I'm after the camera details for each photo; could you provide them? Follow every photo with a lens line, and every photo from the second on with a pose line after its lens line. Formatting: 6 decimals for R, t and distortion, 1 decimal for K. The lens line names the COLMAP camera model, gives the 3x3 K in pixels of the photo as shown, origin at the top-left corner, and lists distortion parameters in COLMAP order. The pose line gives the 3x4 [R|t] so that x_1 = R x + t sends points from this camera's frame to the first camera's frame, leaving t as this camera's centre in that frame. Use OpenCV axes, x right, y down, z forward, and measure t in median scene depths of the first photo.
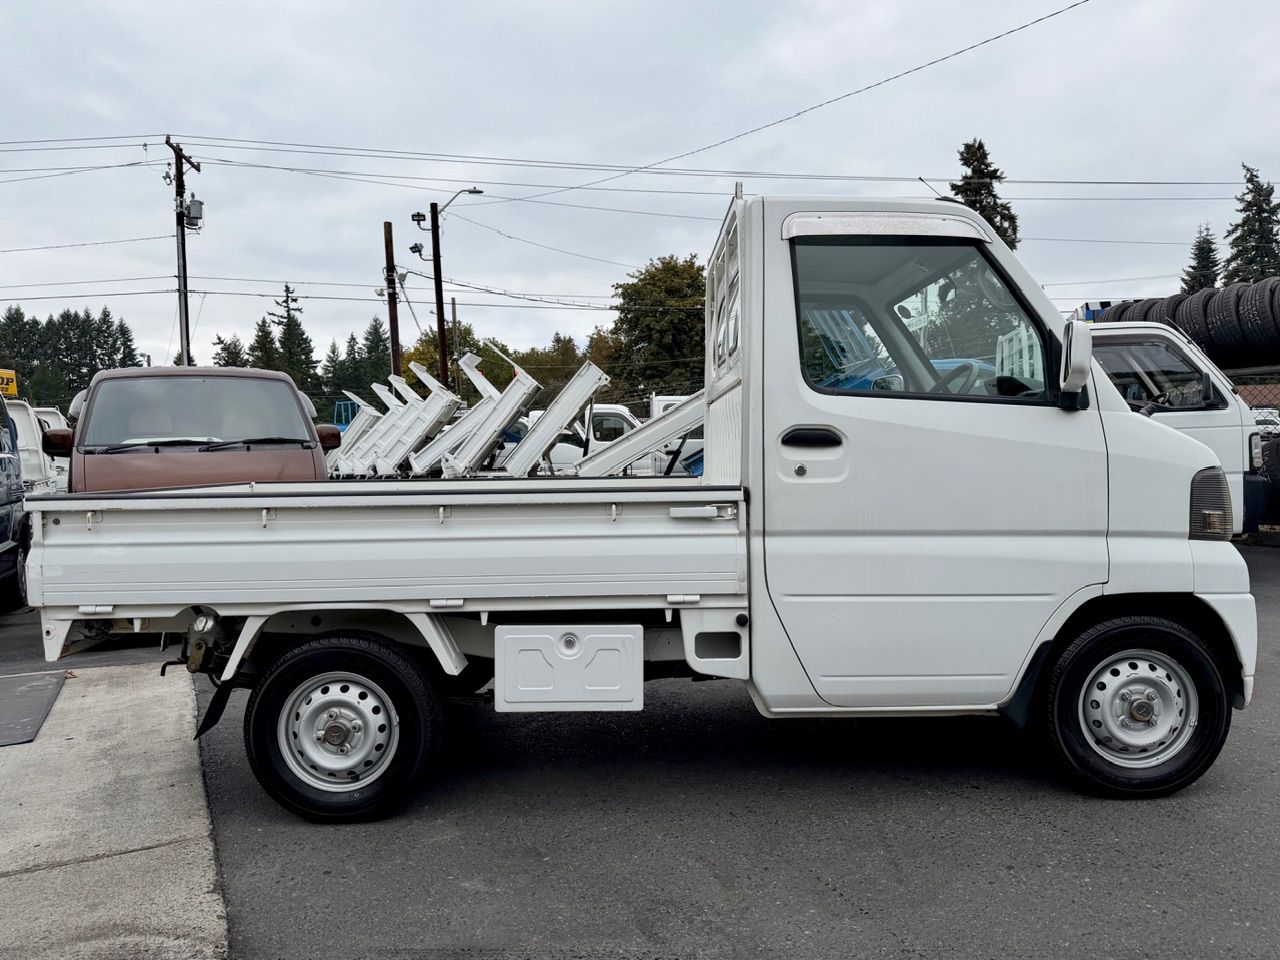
lens RADIAL K [[912.1, 0, 650.2], [0, 912.1, 499.9], [0, 0, 1]] dist [0.019848, -0.039975]
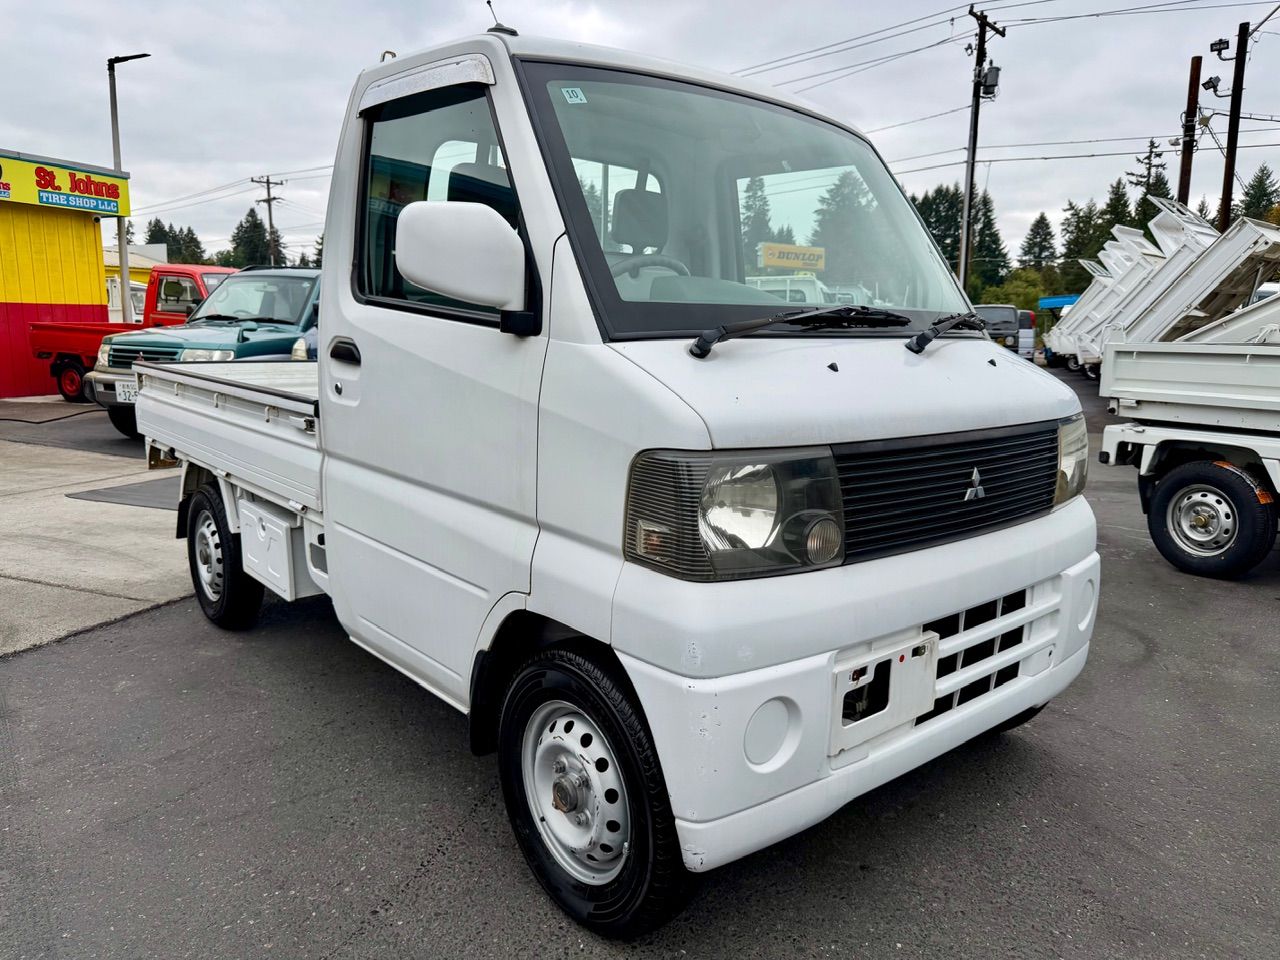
lens RADIAL K [[912.1, 0, 642.1], [0, 912.1, 471.3], [0, 0, 1]] dist [0.019848, -0.039975]
pose [[0.643921, 0.154043, -0.749424, 0.075826], [-0.070317, 0.987291, 0.142518, -0.007392], [0.761854, -0.039073, 0.646569, 0.045503]]
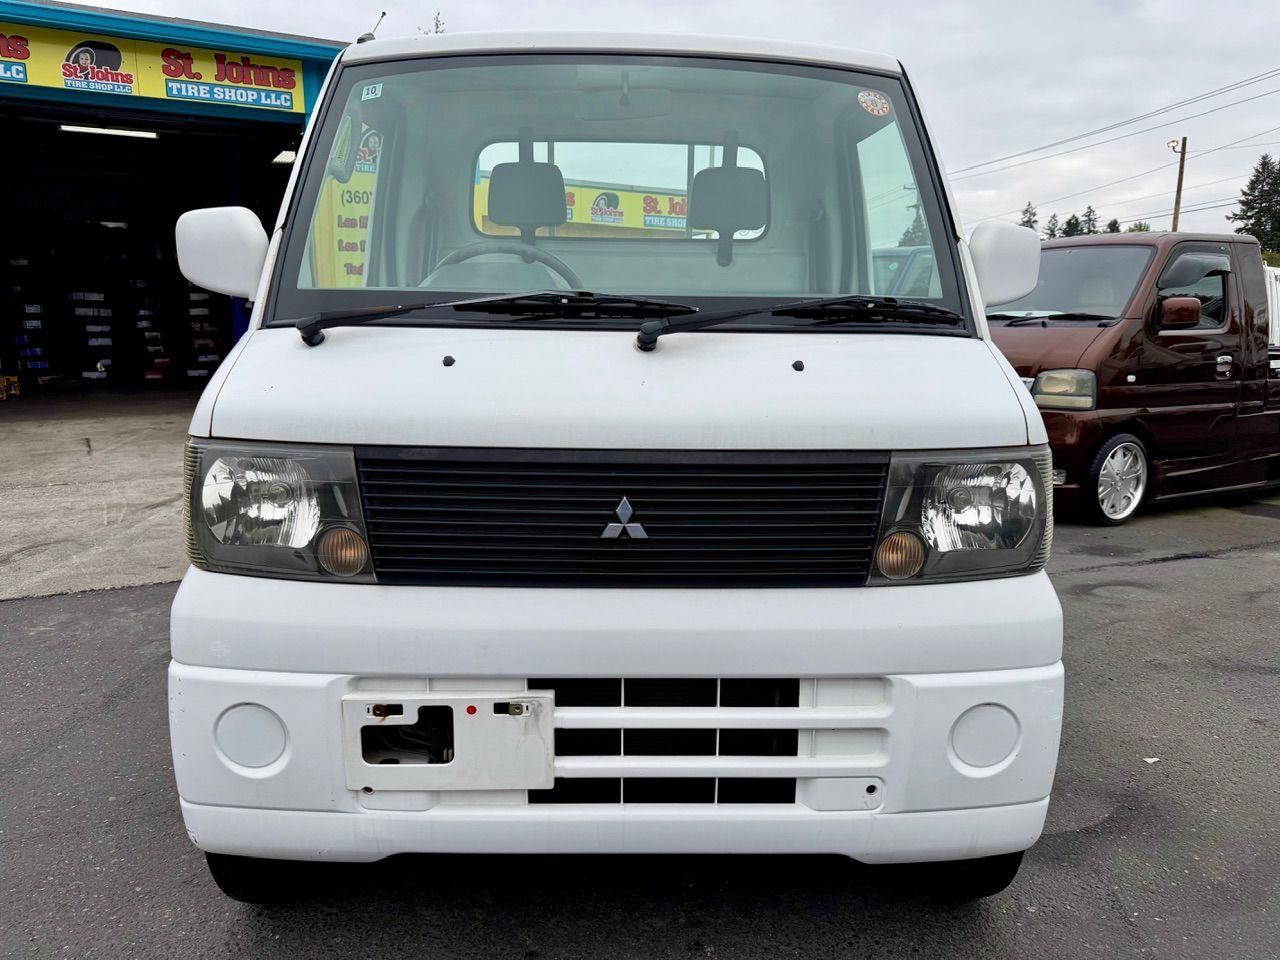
lens RADIAL K [[857.9, 0, 630.5], [0, 857.9, 478.8], [0, 0, 1]] dist [0.076456, 0.001205]
pose [[0.017570, 0.210089, -0.977524, 0.085528], [-0.060770, 0.976092, 0.208689, -0.010161], [0.997997, 0.055737, 0.029917, 0.092661]]
